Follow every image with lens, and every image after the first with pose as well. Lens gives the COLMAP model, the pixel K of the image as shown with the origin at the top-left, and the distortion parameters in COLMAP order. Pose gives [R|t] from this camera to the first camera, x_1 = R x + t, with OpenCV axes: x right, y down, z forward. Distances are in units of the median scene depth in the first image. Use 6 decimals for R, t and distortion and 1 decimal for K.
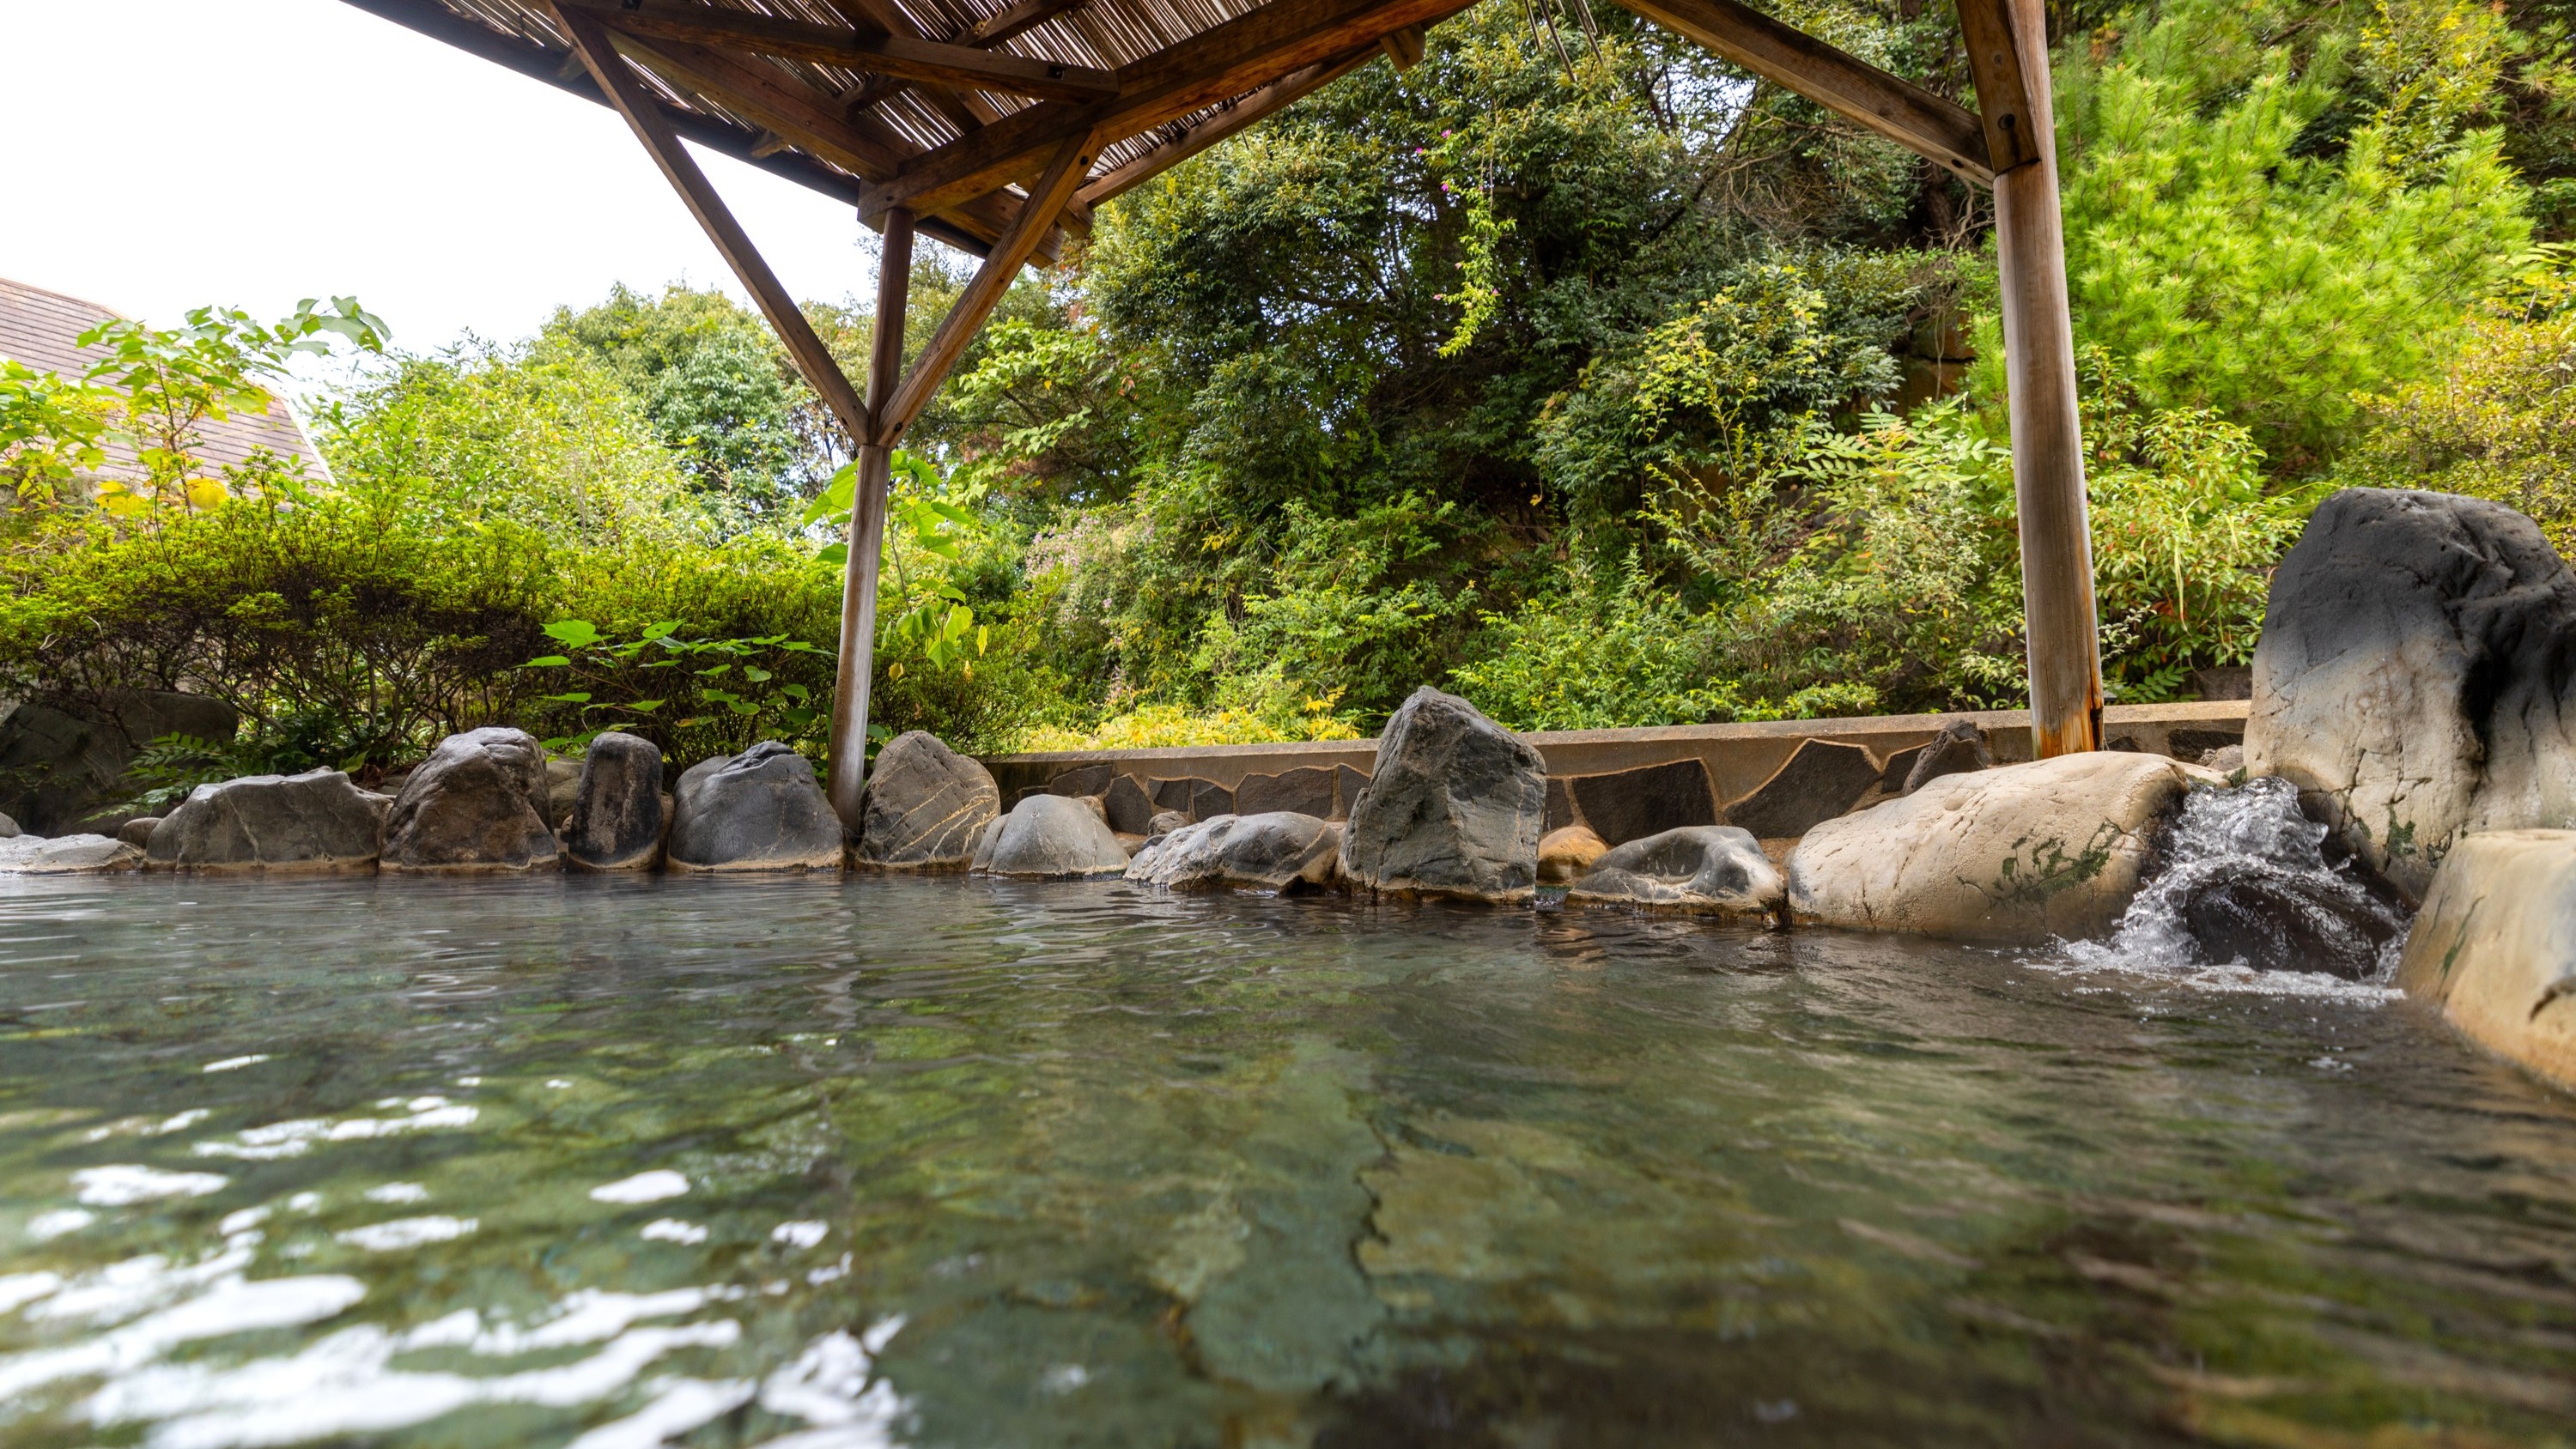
lens RADIAL K [[1107.7, 0, 1282.5], [0, 1107.7, 681.9], [0, 0, 1]] dist [-0.005363, 0.000003]
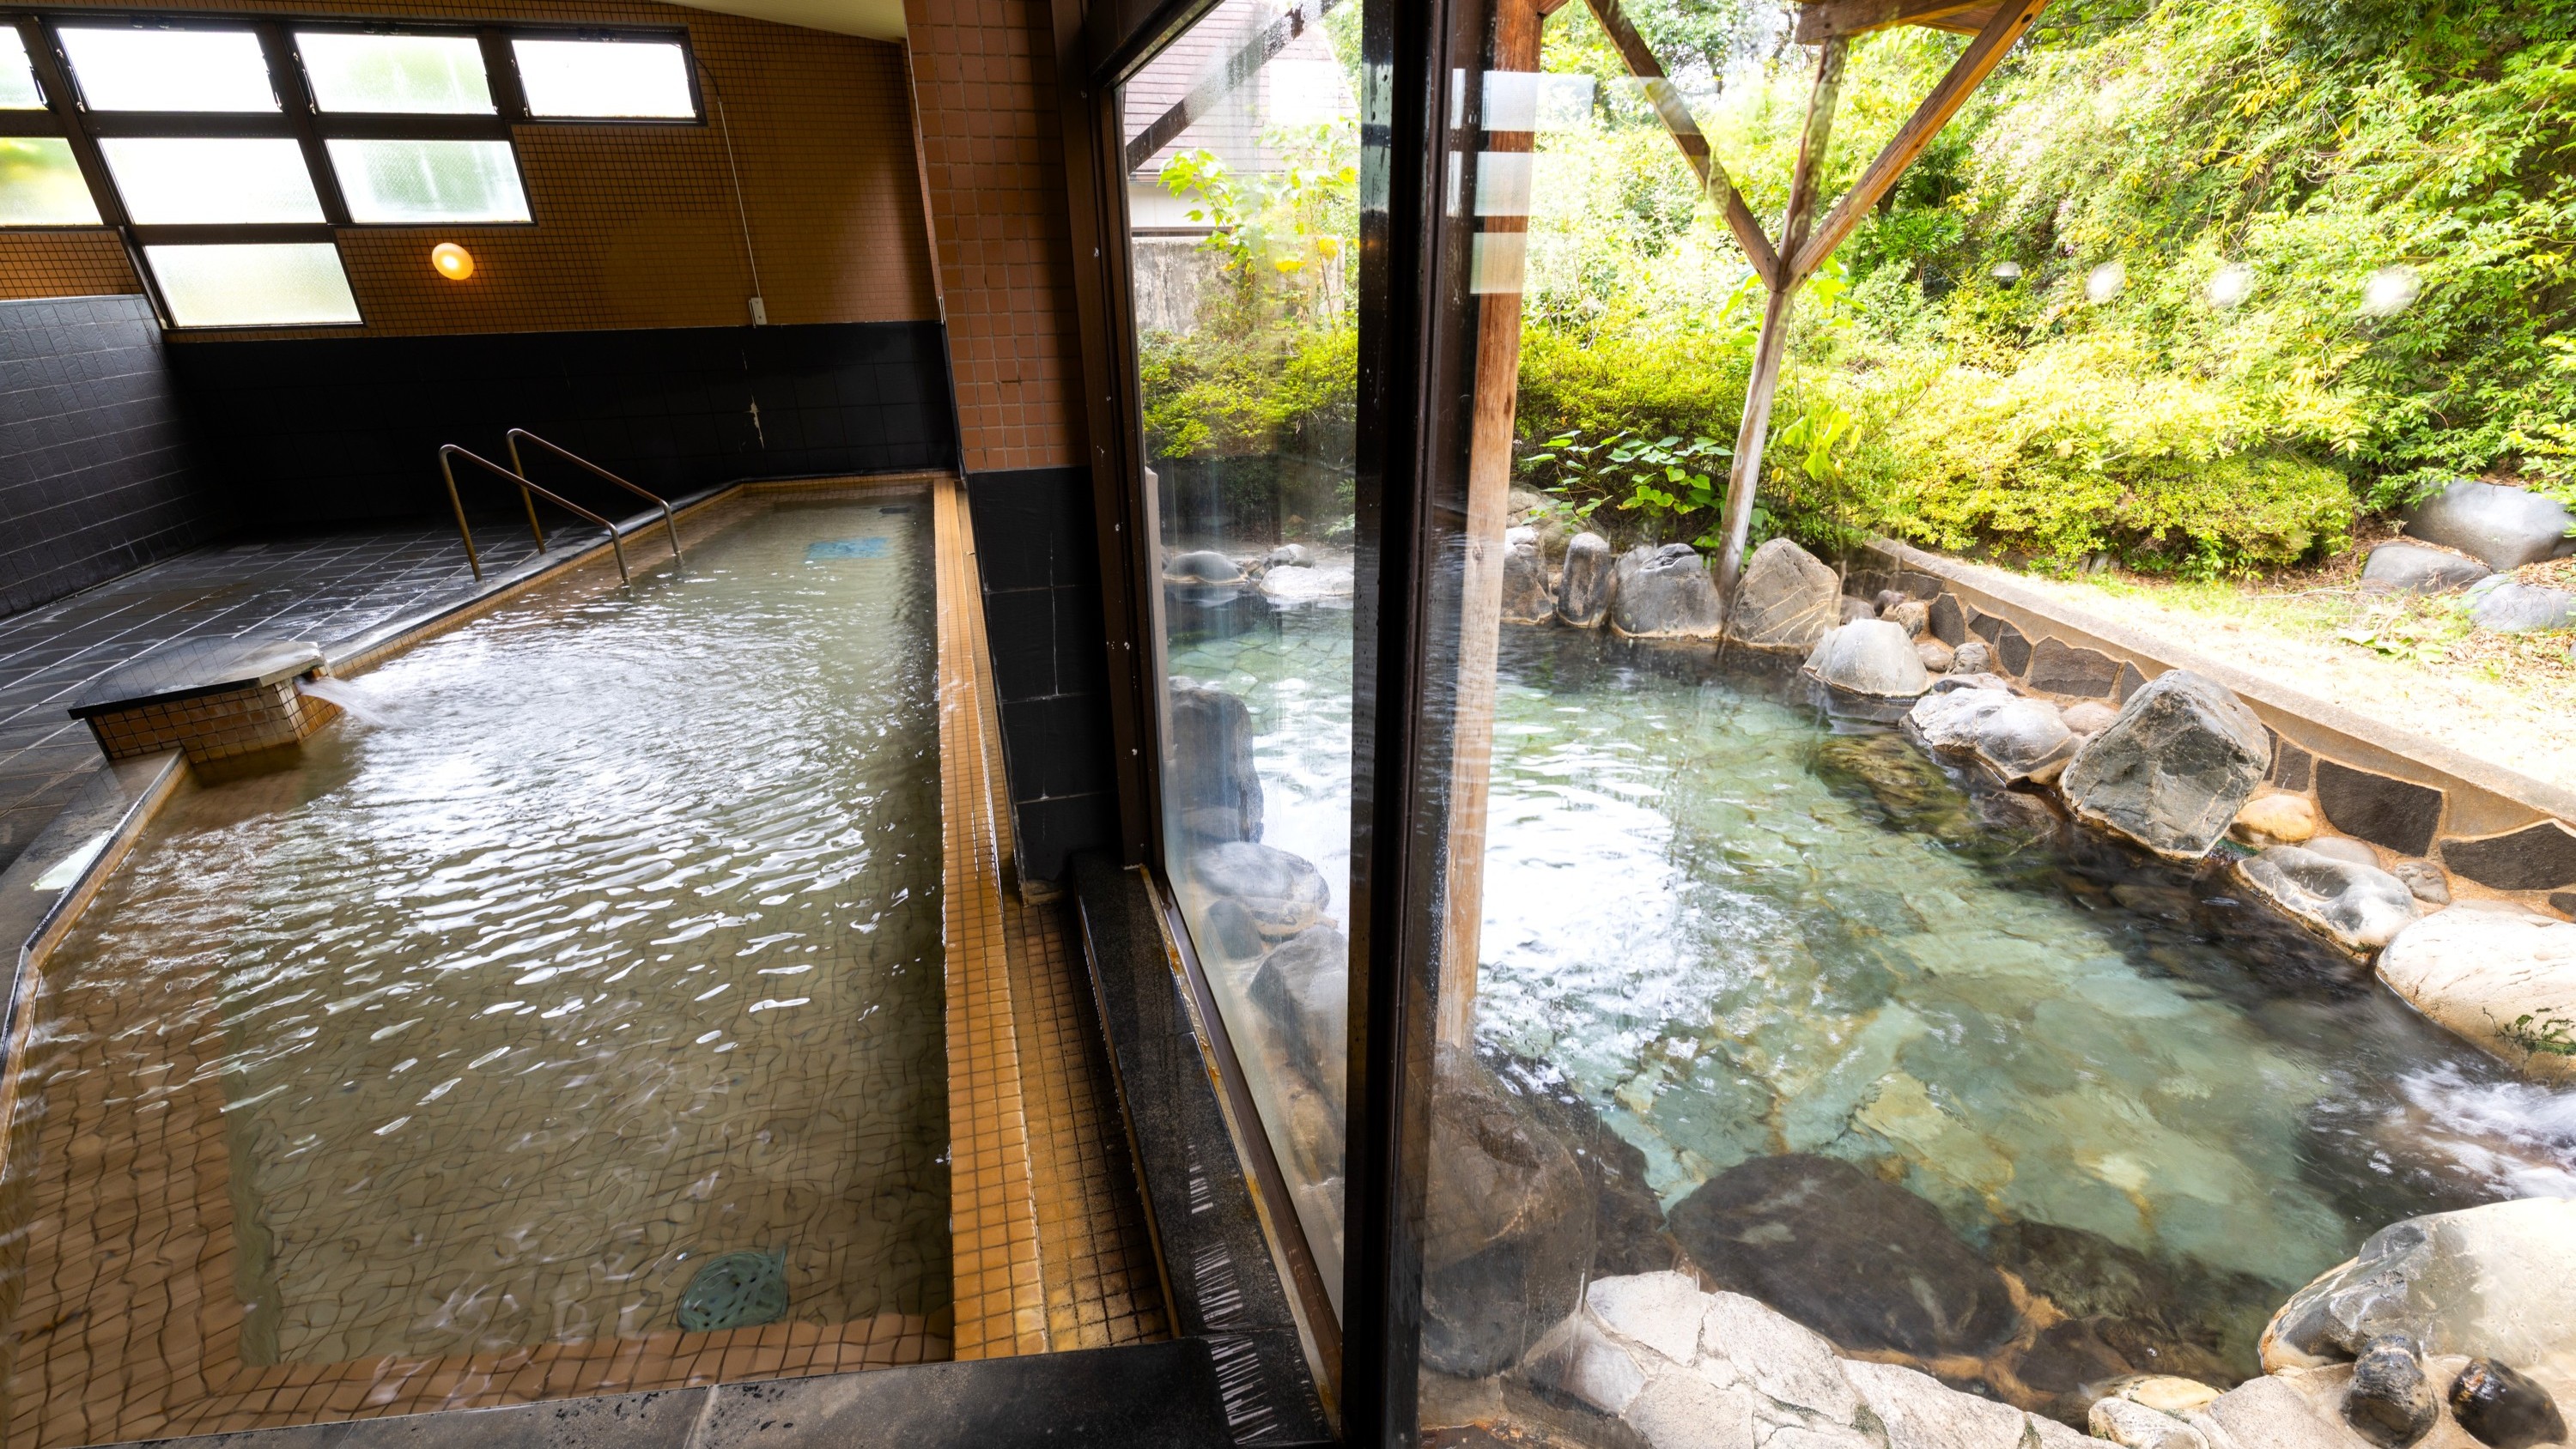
lens RADIAL K [[1114.0, 0, 1280.5], [0, 1114.0, 793.8], [0, 0, 1]] dist [0.000822, 0.000903]
pose [[0.736896, 0.282914, -0.613957, 0.088949], [0.101549, 0.851580, 0.514296, -0.292853], [0.668335, -0.441329, 0.598796, -0.231459]]
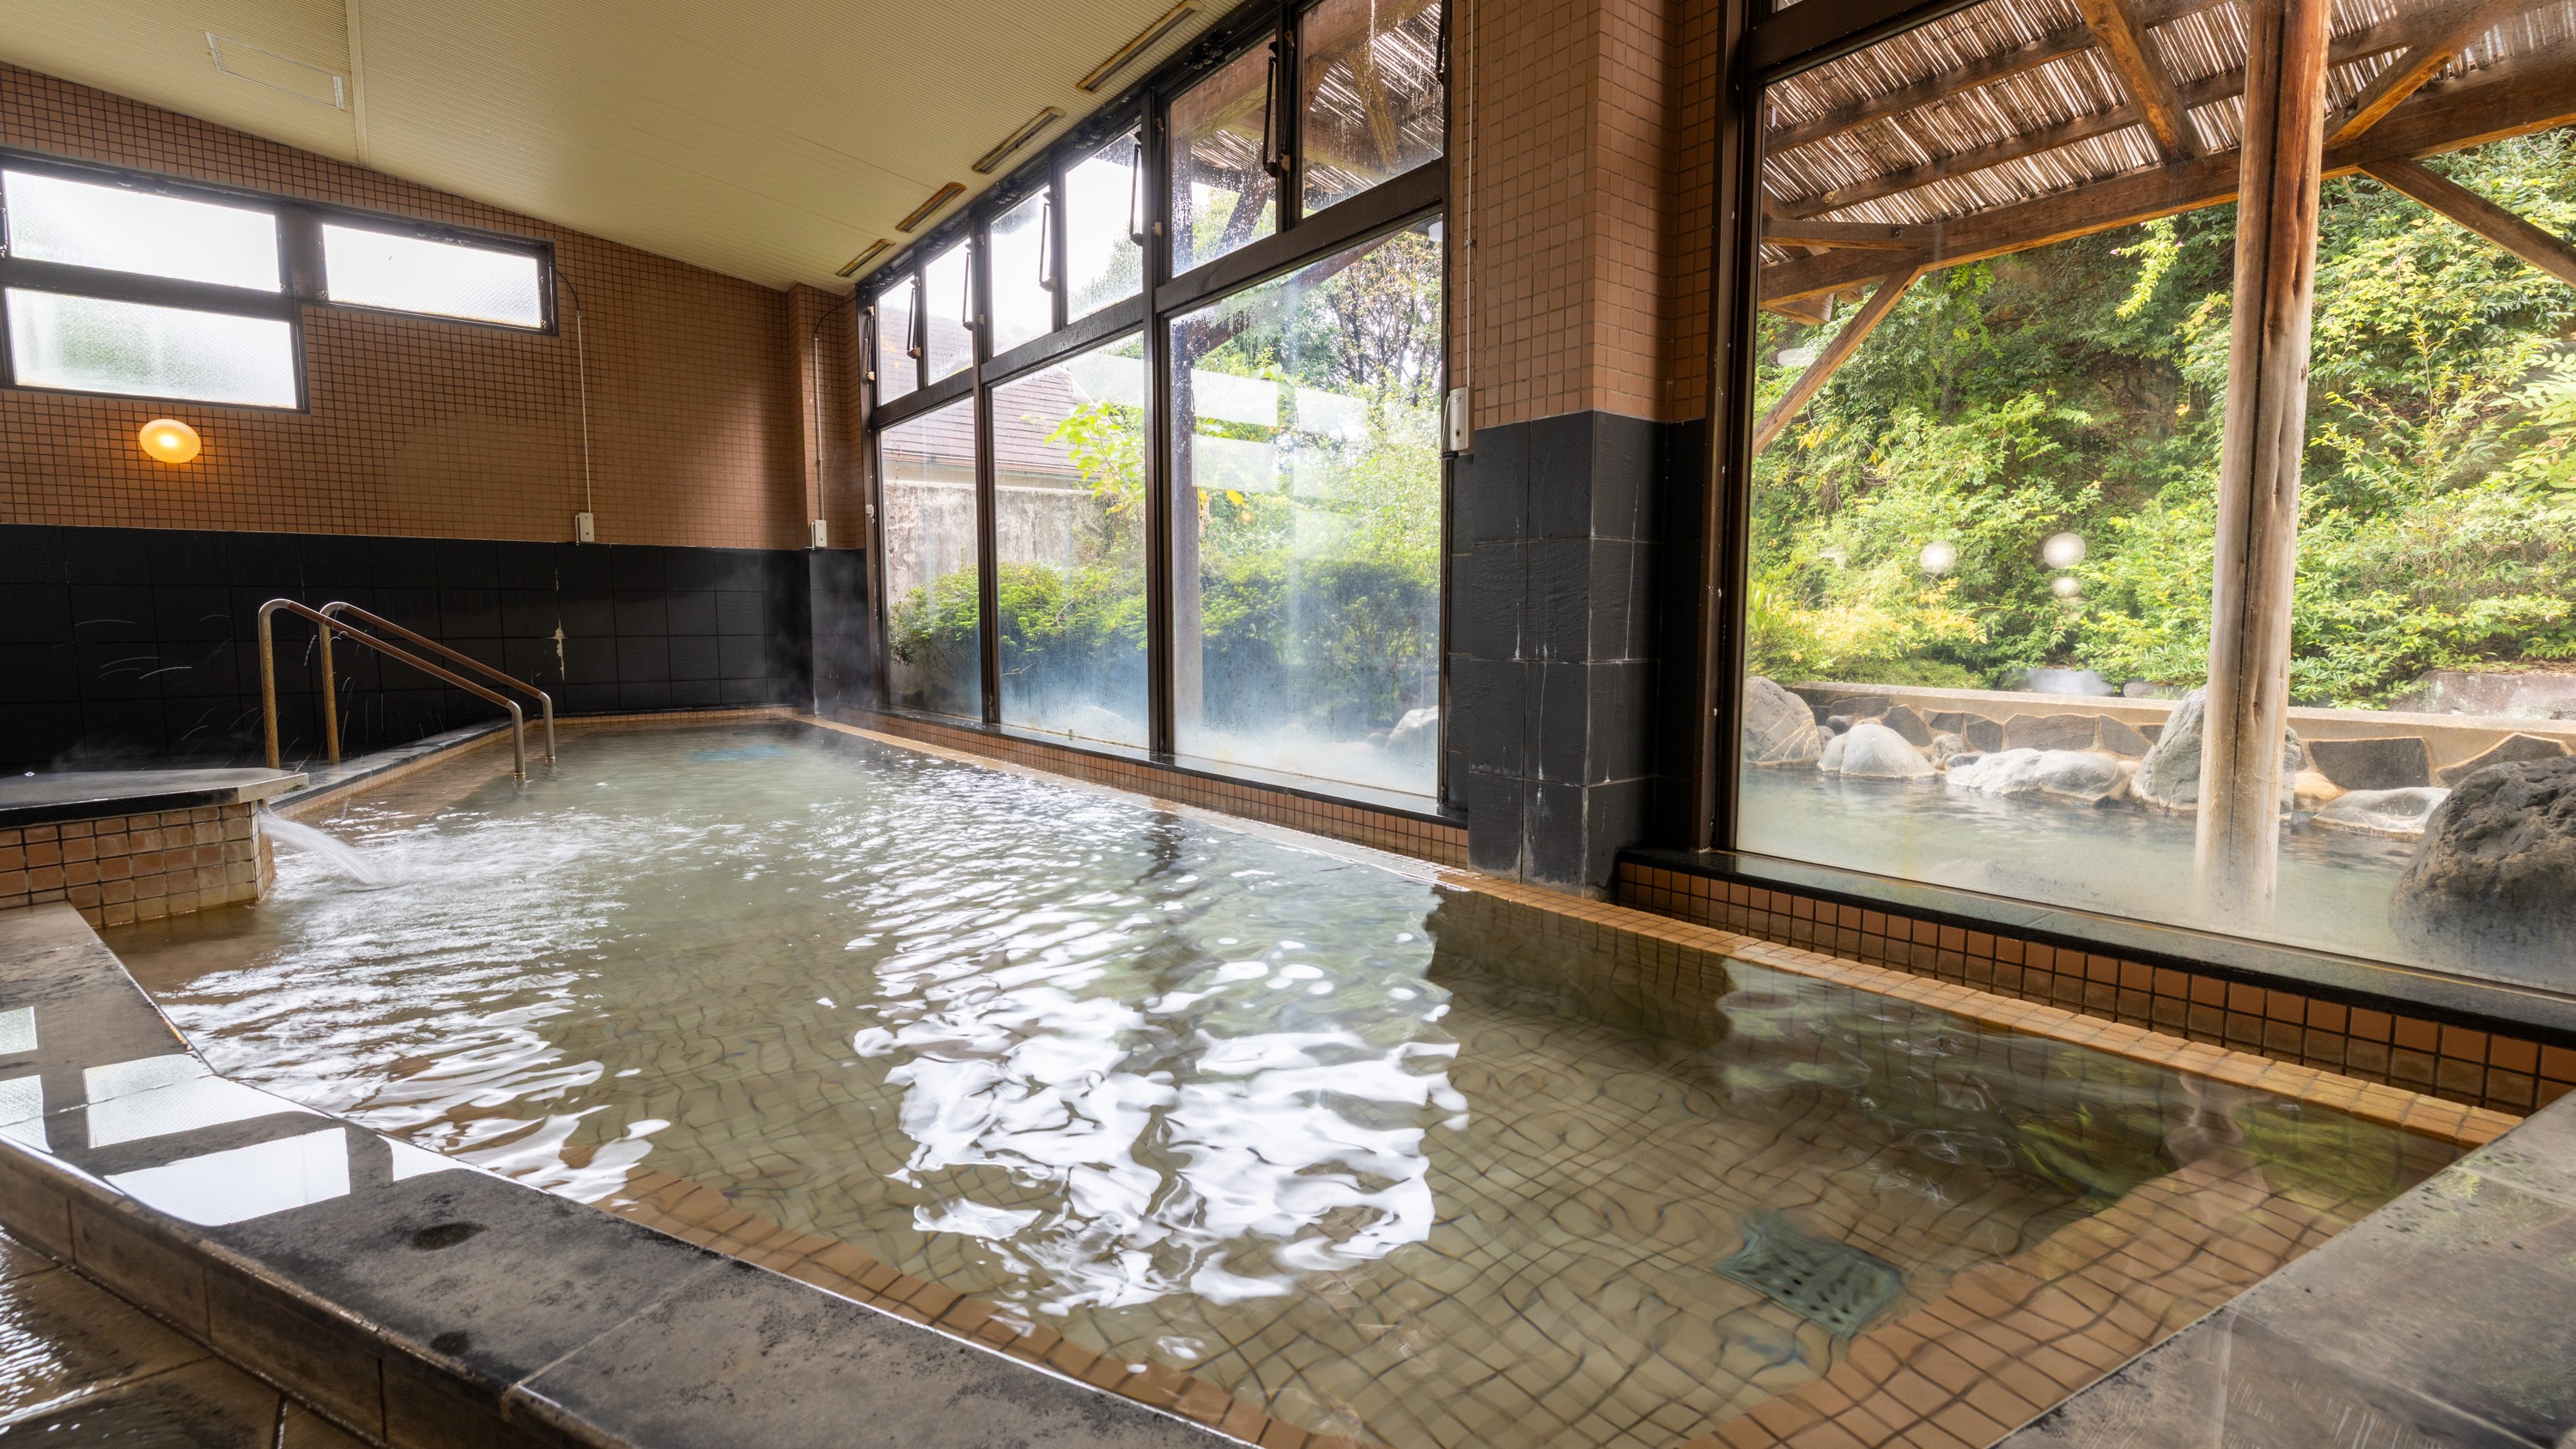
lens RADIAL K [[1114.0, 0, 1284.8], [0, 1114.0, 725.6], [0, 0, 1]] dist [0.000822, 0.000903]
pose [[0.940268, 0.022339, -0.339702, -0.275046], [0.050638, 0.977567, 0.204447, -0.160579], [0.336649, -0.209436, 0.918043, -0.456757]]
